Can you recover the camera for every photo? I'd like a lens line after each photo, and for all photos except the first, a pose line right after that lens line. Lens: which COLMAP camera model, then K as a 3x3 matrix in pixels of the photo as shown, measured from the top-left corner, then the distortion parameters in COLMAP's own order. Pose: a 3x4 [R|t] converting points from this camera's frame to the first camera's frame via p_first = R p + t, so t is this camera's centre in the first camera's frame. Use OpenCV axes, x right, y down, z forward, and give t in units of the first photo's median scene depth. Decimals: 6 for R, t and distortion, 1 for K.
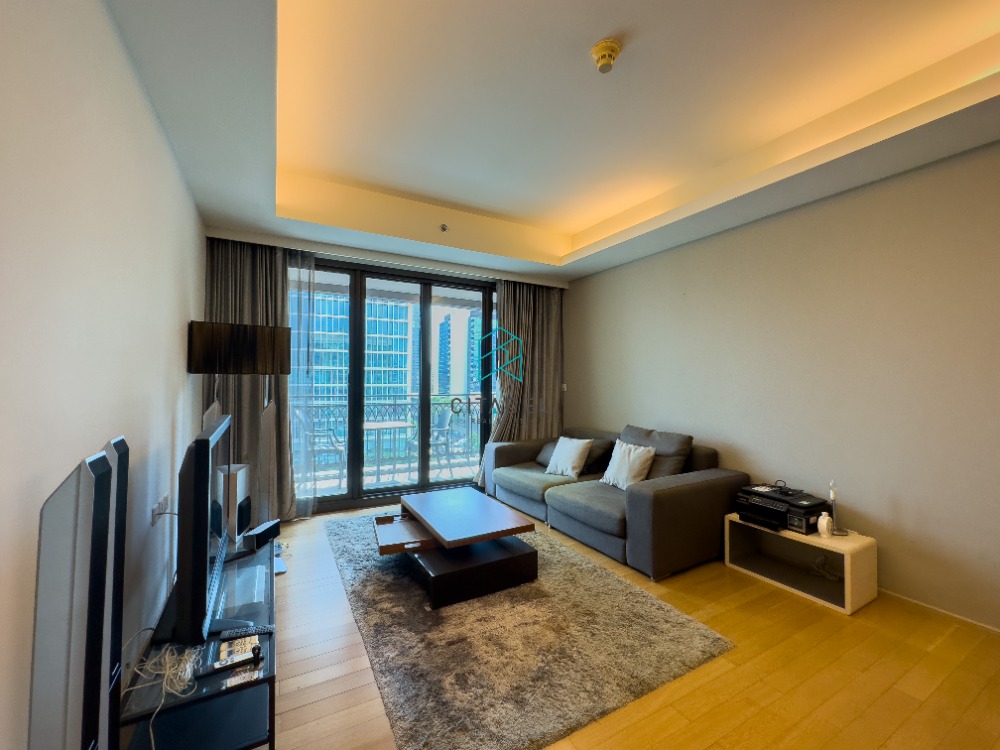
lens RADIAL K [[407.5, 0, 508.0], [0, 407.5, 377.5], [0, 0, 1]] dist [-0.001498, 0.001869]
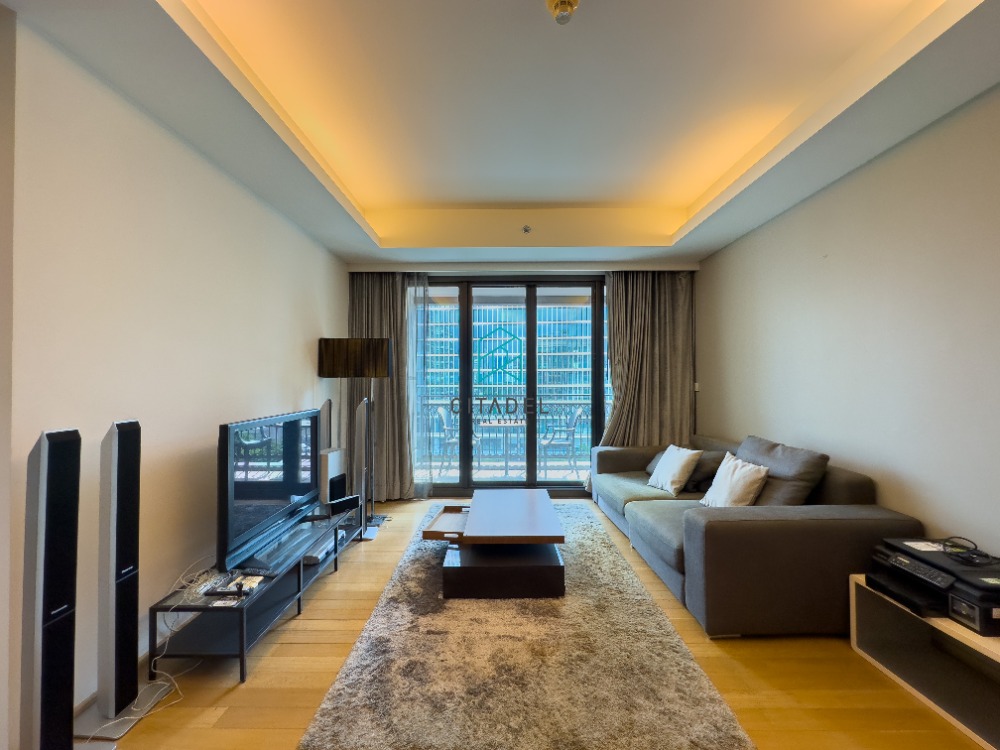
lens RADIAL K [[407.5, 0, 506.6], [0, 407.5, 376.7], [0, 0, 1]] dist [-0.001498, 0.001869]
pose [[0.872214, -0.014899, -0.488897, 0.307233], [0.013153, 0.999889, -0.007006, 0.004228], [0.488947, -0.000320, 0.872313, 0.103653]]
